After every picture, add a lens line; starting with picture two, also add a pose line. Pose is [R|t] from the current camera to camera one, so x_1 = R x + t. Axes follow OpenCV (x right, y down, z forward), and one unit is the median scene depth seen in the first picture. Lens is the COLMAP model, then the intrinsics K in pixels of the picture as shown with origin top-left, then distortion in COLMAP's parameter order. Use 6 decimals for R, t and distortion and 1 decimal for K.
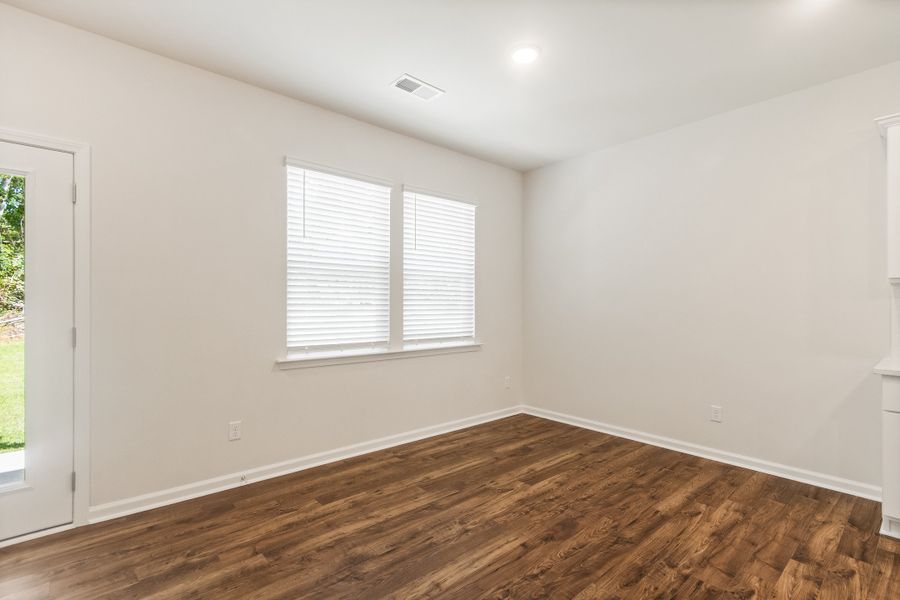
lens RADIAL K [[424.9, 0, 434.3], [0, 424.9, 301.8], [0, 0, 1]] dist [0.002032, 0.000455]
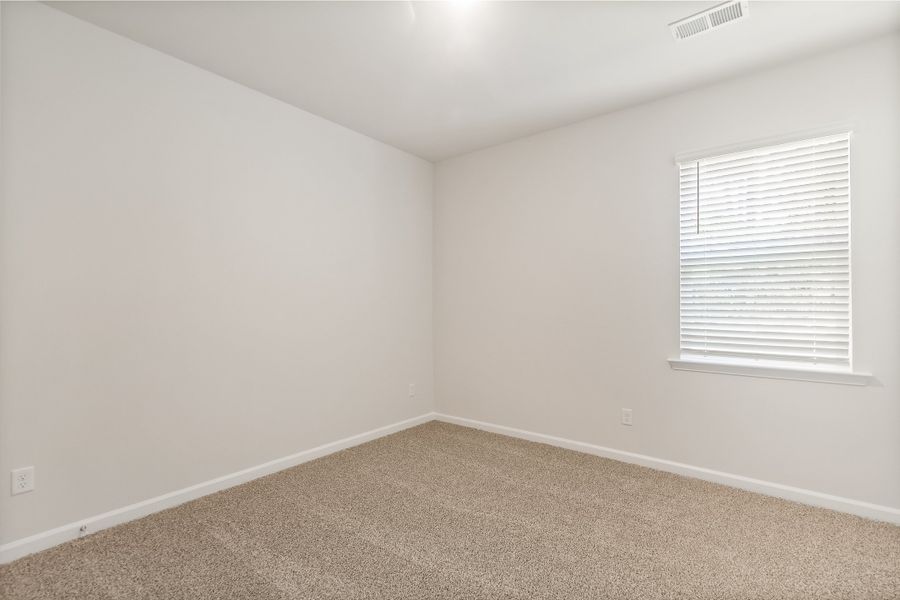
lens RADIAL K [[358.6, 0, 450.0], [0, 358.6, 300.0], [0, 0, 1]] dist [-0.000293, -0.000029]
pose [[0.264391, -0.014552, -0.964306, 0.442229], [0.007422, 0.999887, -0.013053, 0.004174], [0.964387, -0.003706, 0.264469, 0.372958]]
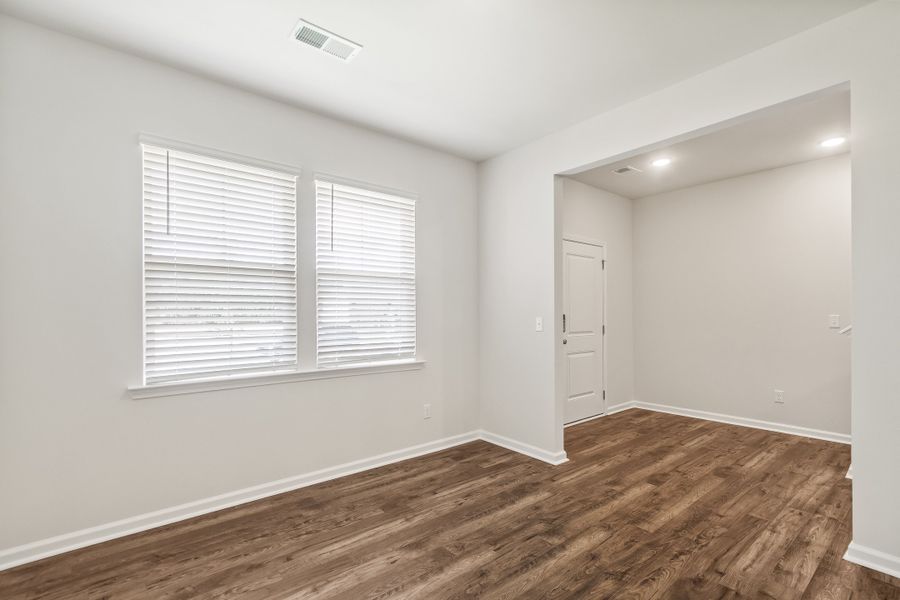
lens RADIAL K [[426.3, 0, 453.3], [0, 426.3, 315.3], [0, 0, 1]] dist [0.001307, 0.000138]
pose [[0.999915, -0.011601, 0.005913, 0.176127], [0.011565, 0.999914, 0.006122, 0.001613], [-0.005983, -0.006053, 0.999964, 0.149779]]
